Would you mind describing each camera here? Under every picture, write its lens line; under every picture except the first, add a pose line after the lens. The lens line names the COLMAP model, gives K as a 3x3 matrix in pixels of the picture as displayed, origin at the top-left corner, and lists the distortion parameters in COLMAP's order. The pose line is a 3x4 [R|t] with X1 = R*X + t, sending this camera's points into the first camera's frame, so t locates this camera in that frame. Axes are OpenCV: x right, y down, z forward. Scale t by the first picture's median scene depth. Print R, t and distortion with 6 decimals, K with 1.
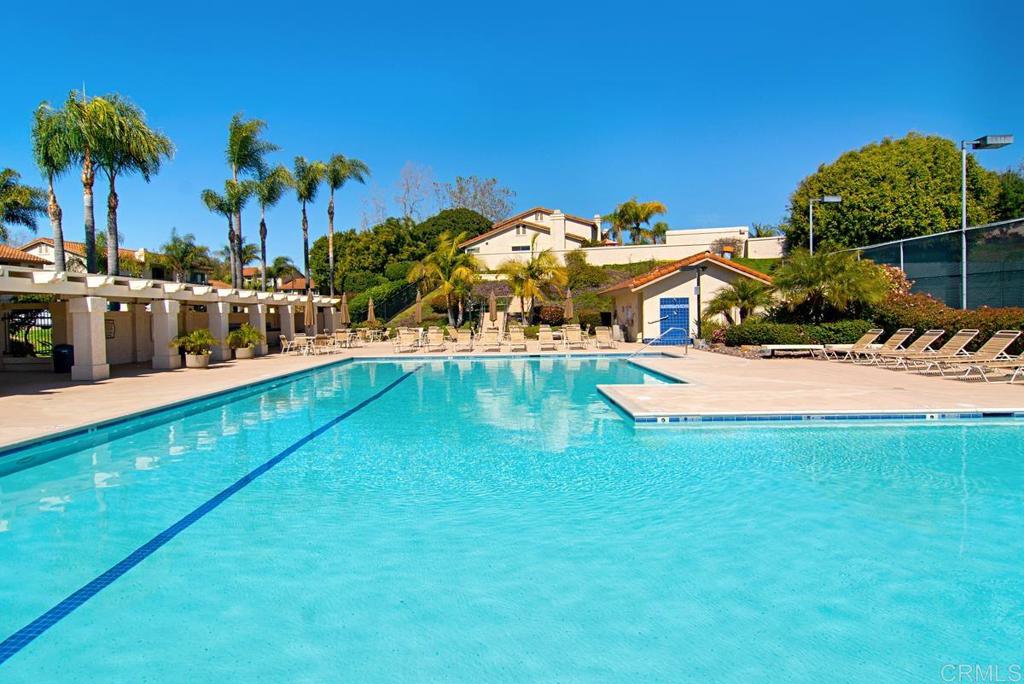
lens RADIAL K [[551.4, 0, 504.5], [0, 551.4, 325.6], [0, 0, 1]] dist [-0.002870, -0.000436]
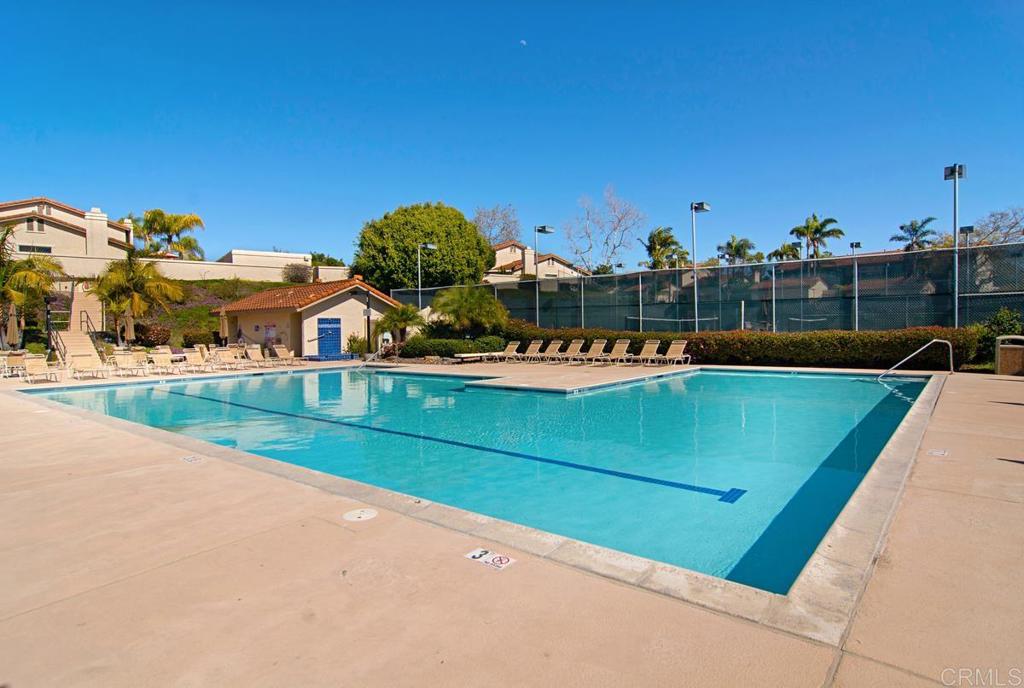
lens RADIAL K [[551.4, 0, 504.5], [0, 551.4, 327.6], [0, 0, 1]] dist [-0.002870, -0.000436]
pose [[0.622360, 0.008747, 0.782682, -0.255857], [0.020419, 0.999416, -0.027406, 0.004526], [-0.782465, 0.033038, 0.621818, 0.030024]]
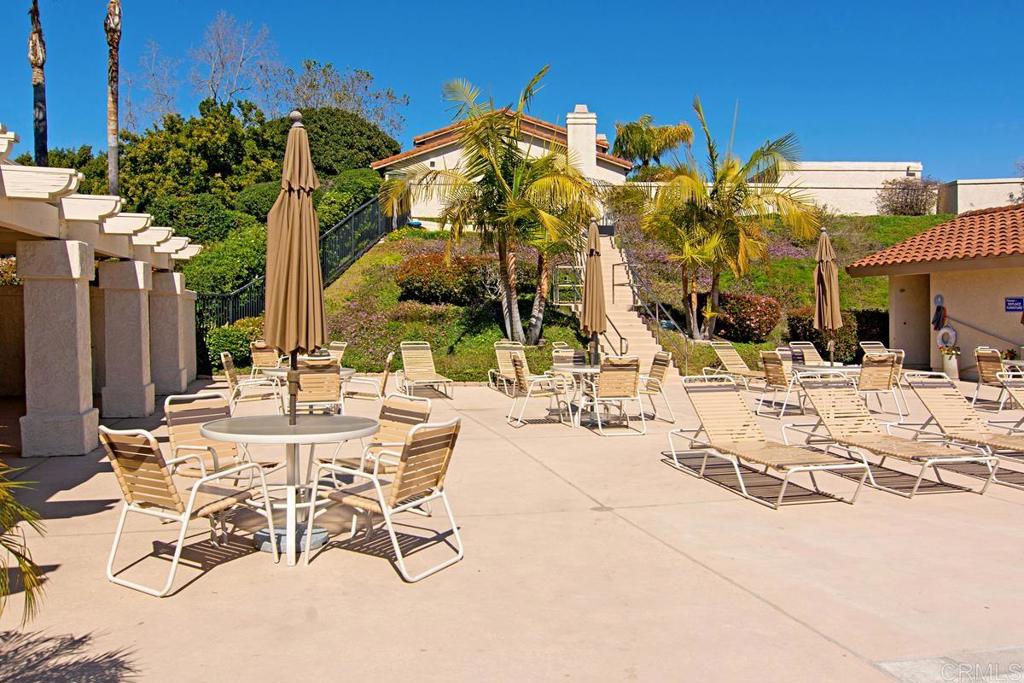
lens RADIAL K [[780.0, 0, 512.0], [0, 780.0, 341.5], [0, 0, 1]] dist [0.001769, 0.001015]
pose [[0.962235, 0.011216, 0.271990, -0.239825], [-0.014460, 0.999846, 0.009927, -0.001888], [-0.271837, -0.013485, 0.962249, 0.512625]]
